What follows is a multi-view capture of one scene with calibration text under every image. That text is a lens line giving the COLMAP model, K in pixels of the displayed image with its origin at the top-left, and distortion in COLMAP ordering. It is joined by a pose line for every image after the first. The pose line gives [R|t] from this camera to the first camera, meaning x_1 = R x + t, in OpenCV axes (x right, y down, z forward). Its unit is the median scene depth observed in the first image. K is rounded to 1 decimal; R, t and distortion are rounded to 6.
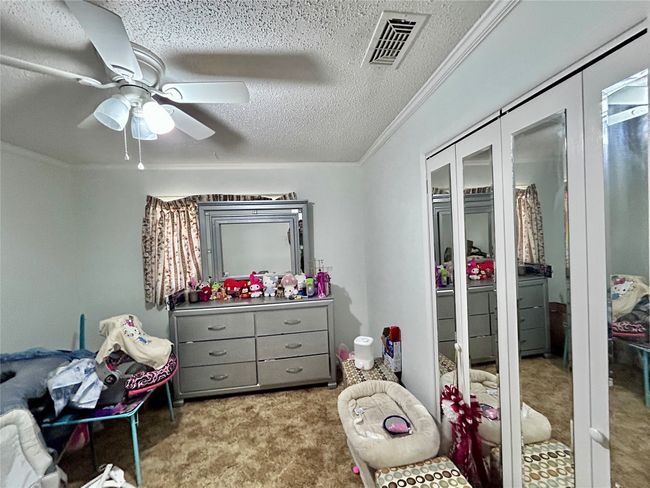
lens RADIAL K [[265.3, 0, 327.2], [0, 265.3, 243.9], [0, 0, 1]] dist [-0.003698, 0.001253]
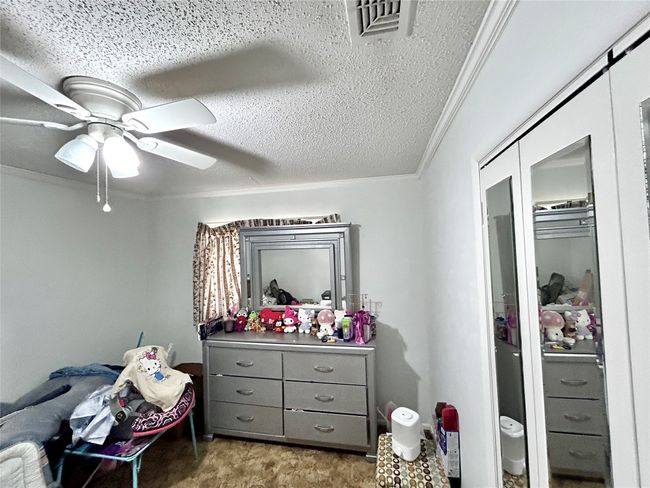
lens RADIAL K [[265.3, 0, 325.6], [0, 265.3, 243.5], [0, 0, 1]] dist [-0.003698, 0.001253]
pose [[0.943168, 0.004503, -0.332287, 0.166759], [-0.017963, 0.999137, -0.037446, -0.079685], [0.331831, 0.041286, 0.942435, 0.210250]]
